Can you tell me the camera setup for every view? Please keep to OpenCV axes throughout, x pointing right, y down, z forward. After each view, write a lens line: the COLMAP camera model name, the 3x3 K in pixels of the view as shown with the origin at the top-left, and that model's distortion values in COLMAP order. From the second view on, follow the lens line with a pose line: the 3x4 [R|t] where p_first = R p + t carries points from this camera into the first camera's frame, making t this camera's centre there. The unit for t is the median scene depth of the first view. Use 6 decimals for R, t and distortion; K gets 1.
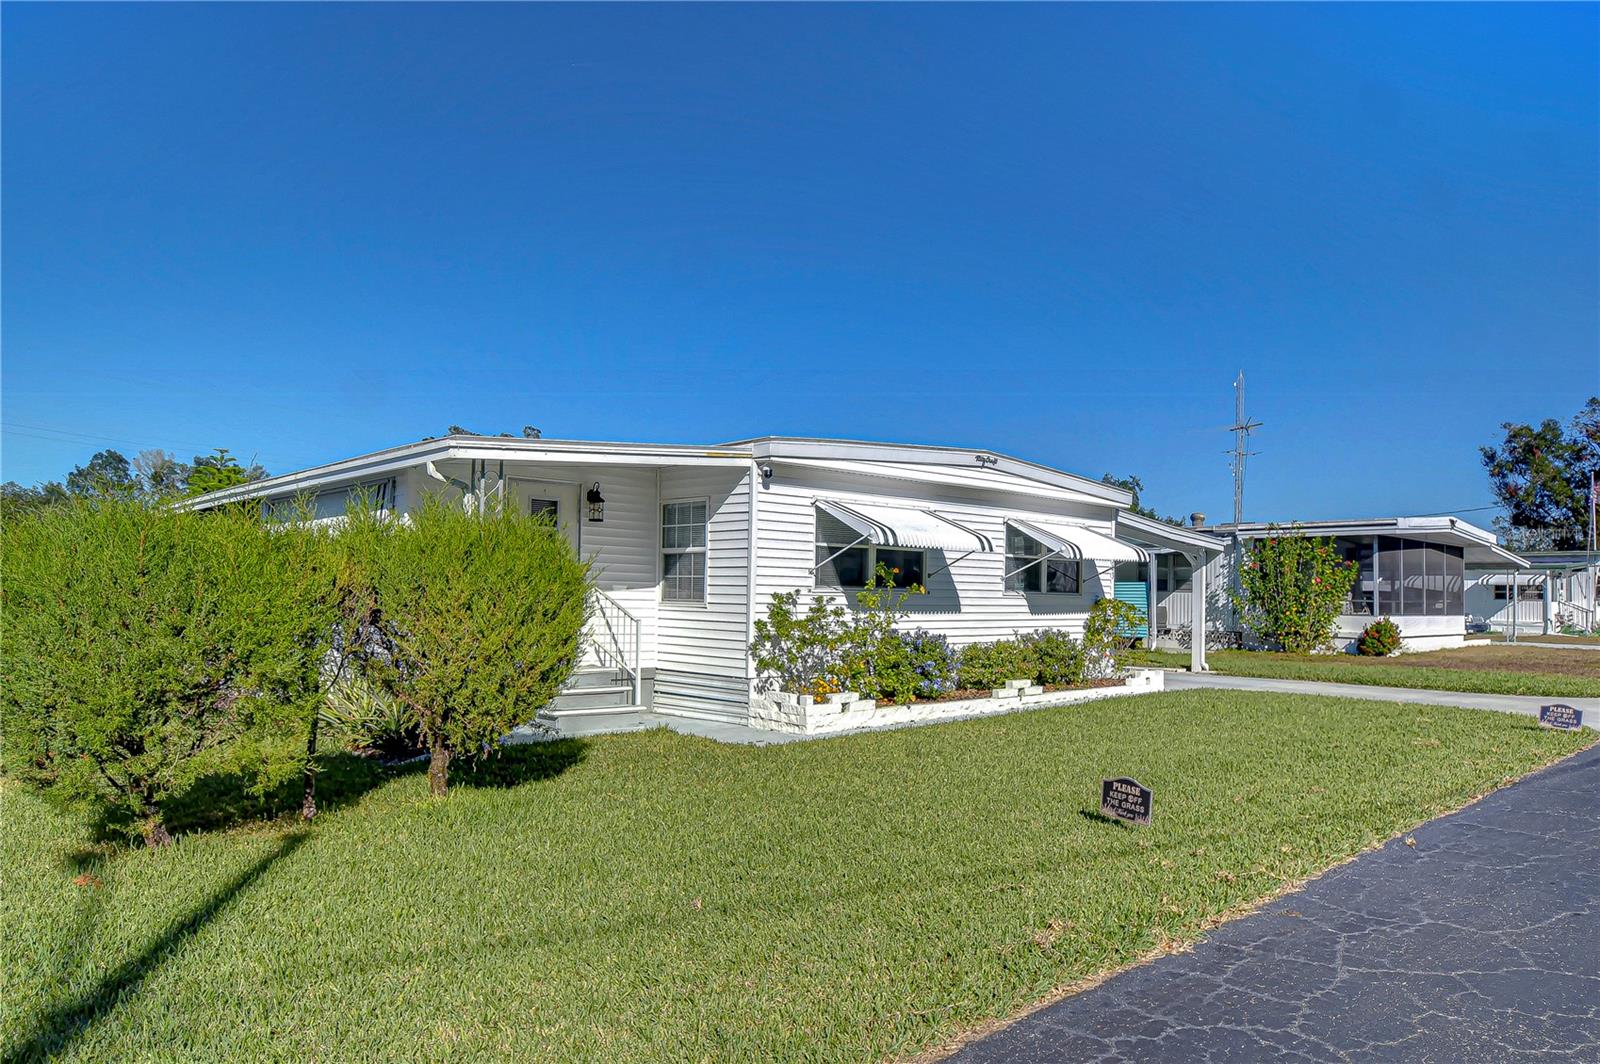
lens RADIAL K [[1052.0, 0, 805.4], [0, 1052.0, 555.6], [0, 0, 1]] dist [0.000285, -0.001947]
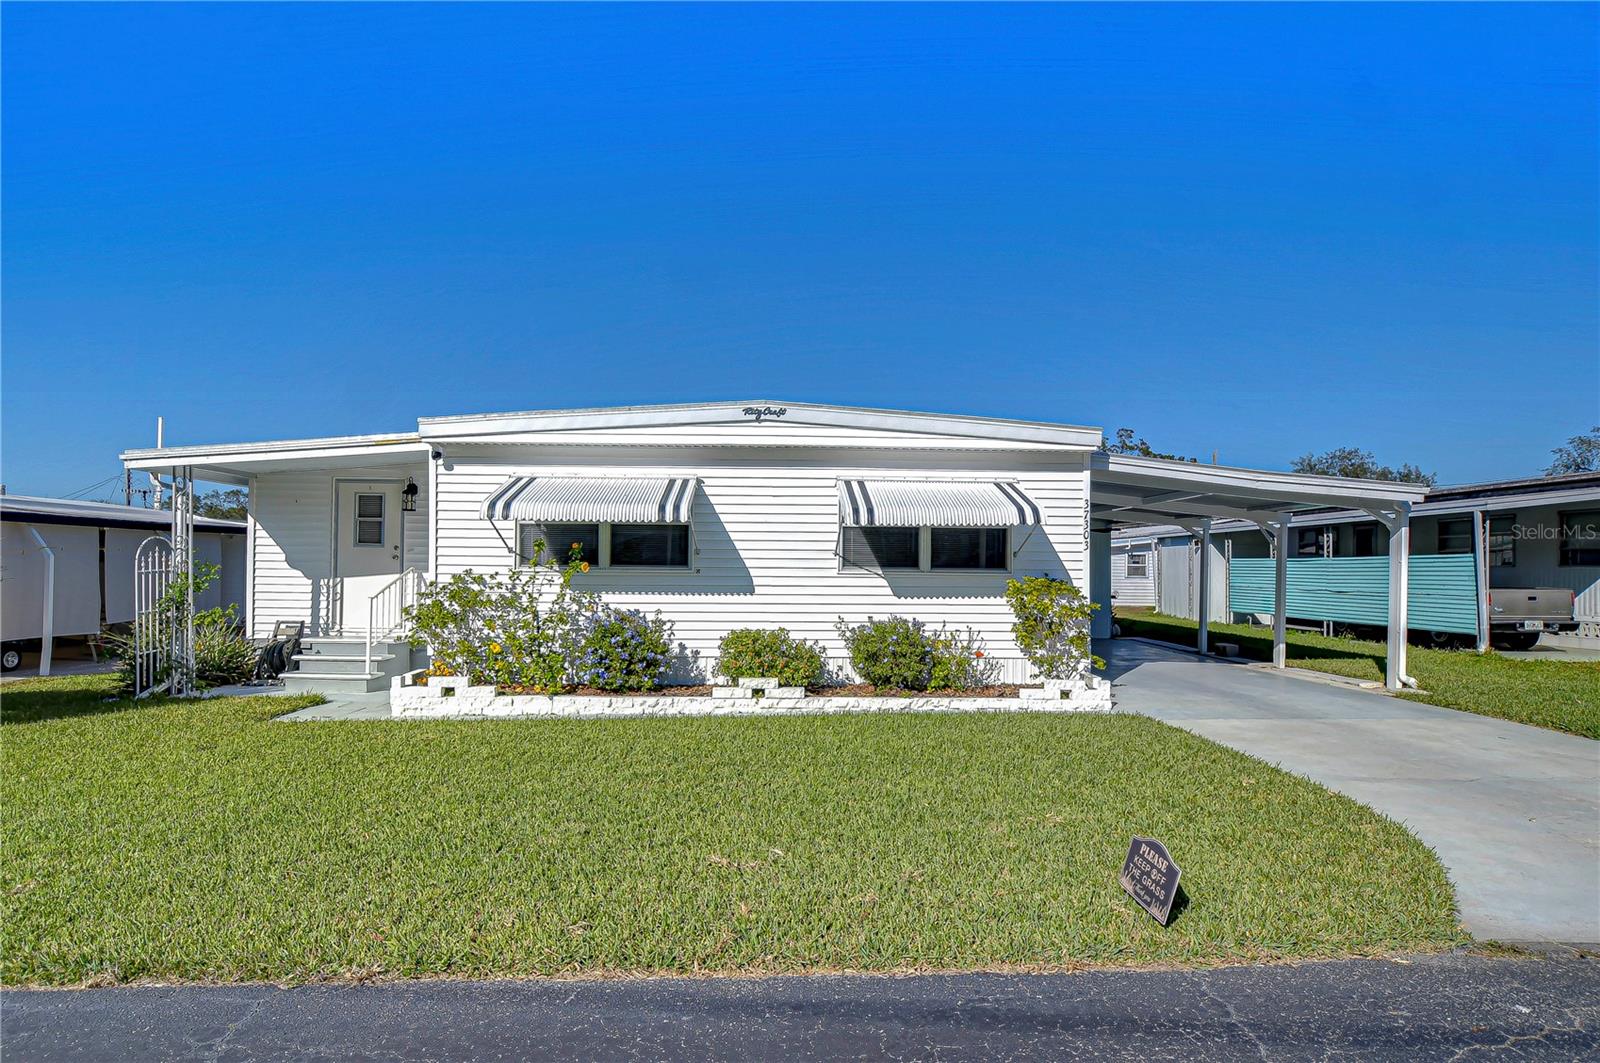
lens RADIAL K [[836.8, 0, 799.4], [0, 836.8, 559.0], [0, 0, 1]] dist [0.004748, -0.000088]
pose [[0.748183, -0.016395, -0.663290, 0.717794], [0.027841, 0.999590, 0.006697, 0.025162], [0.662908, -0.023477, 0.748332, 0.591546]]
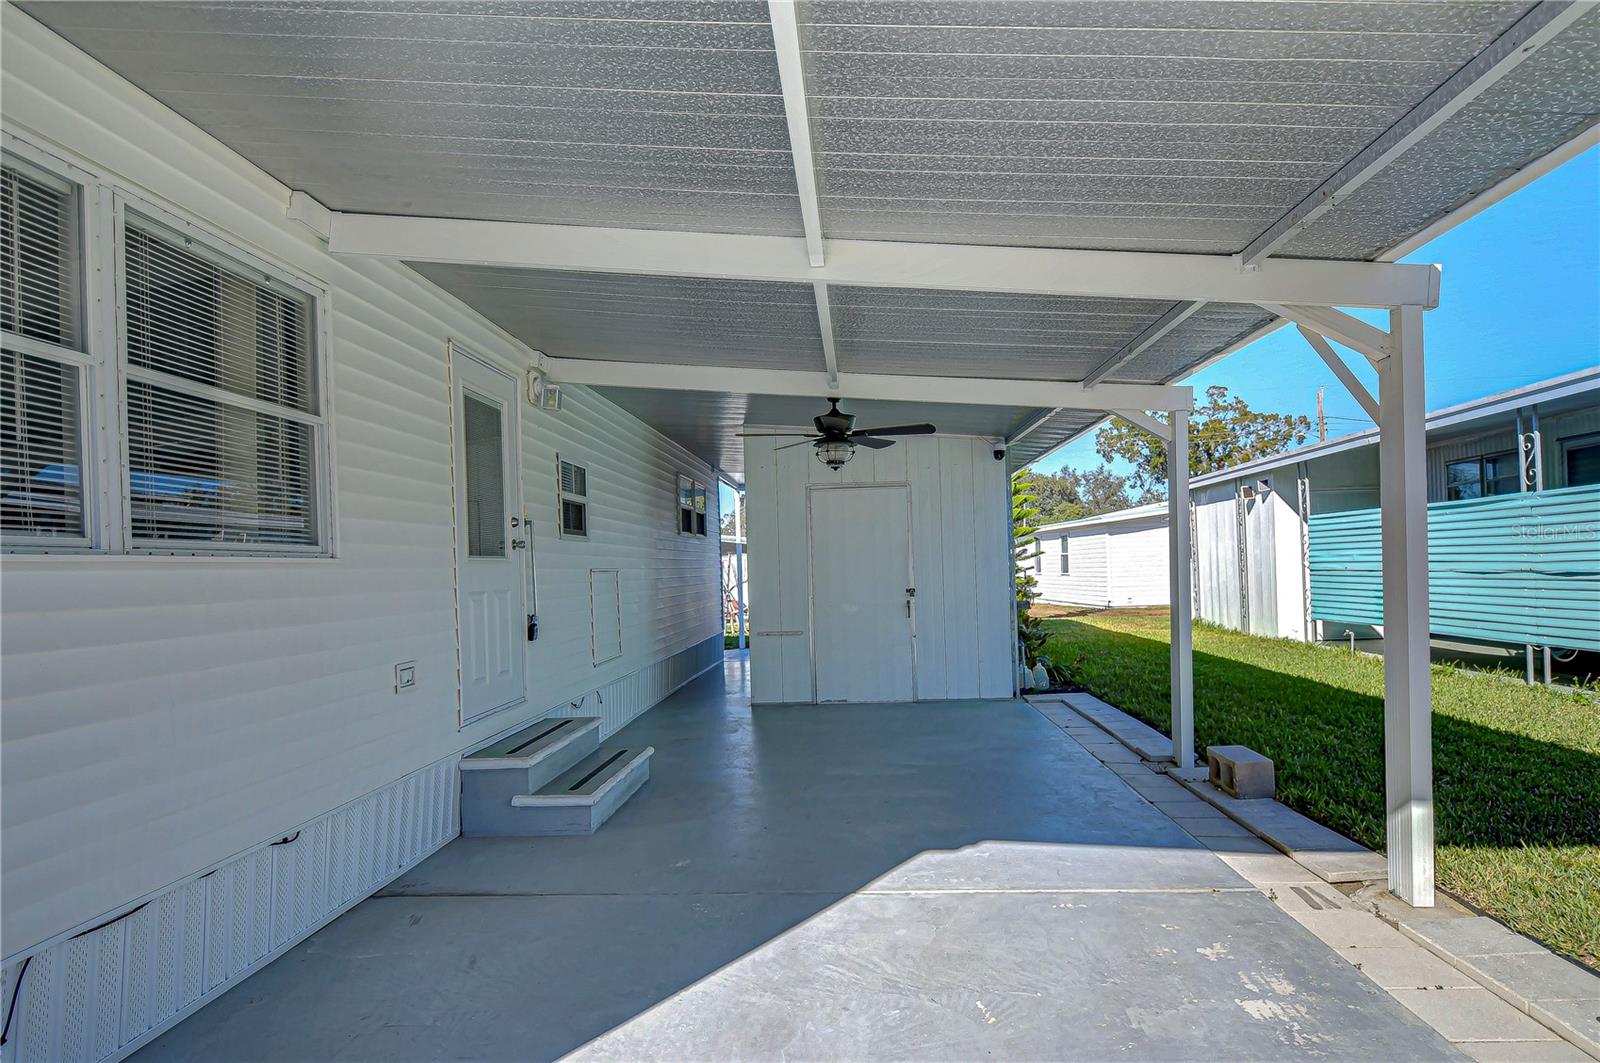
lens RADIAL K [[878.3, 0, 806.0], [0, 878.3, 558.7], [0, 0, 1]] dist [-0.001442, -0.001933]
pose [[0.683831, -0.049283, -0.727974, 0.543994], [0.072001, 0.997405, 0.000112, 0.067316], [0.726079, -0.052491, 0.685604, 1.453257]]
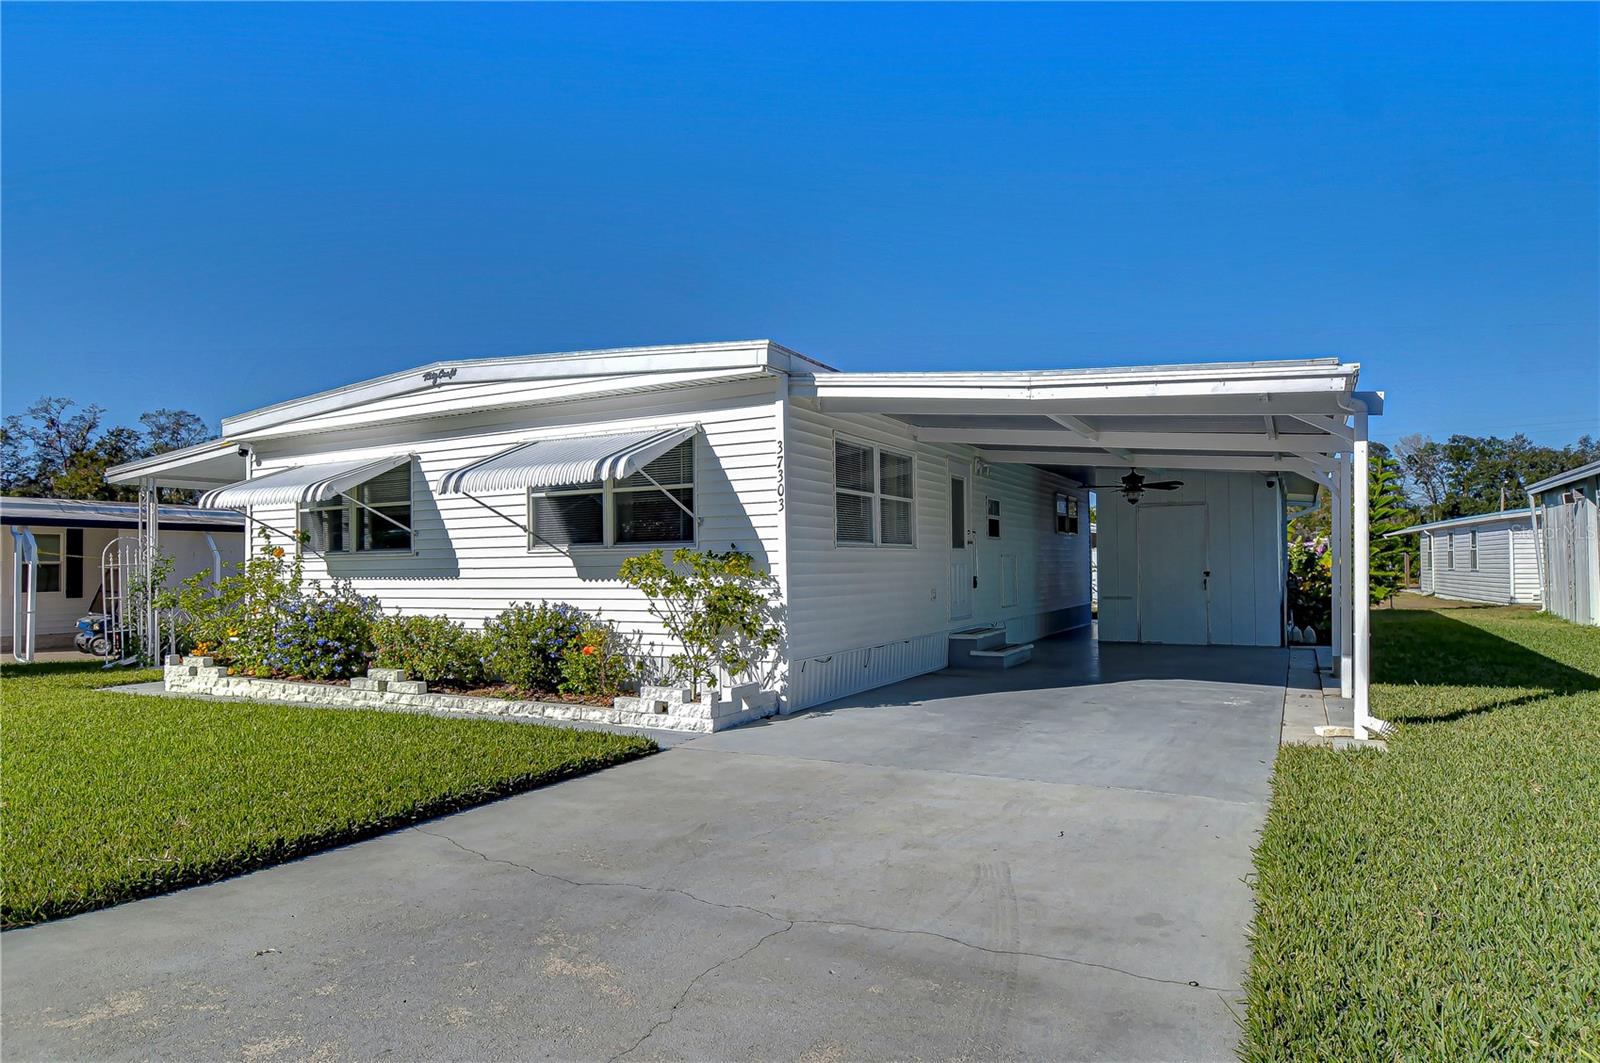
lens RADIAL K [[917.2, 0, 803.4], [0, 917.2, 536.5], [0, 0, 1]] dist [0.000928, -0.000588]
pose [[0.315349, -0.051080, -0.947600, 0.988983], [0.051103, 0.998015, -0.036792, 0.070291], [0.947599, -0.036823, 0.317333, 1.176966]]
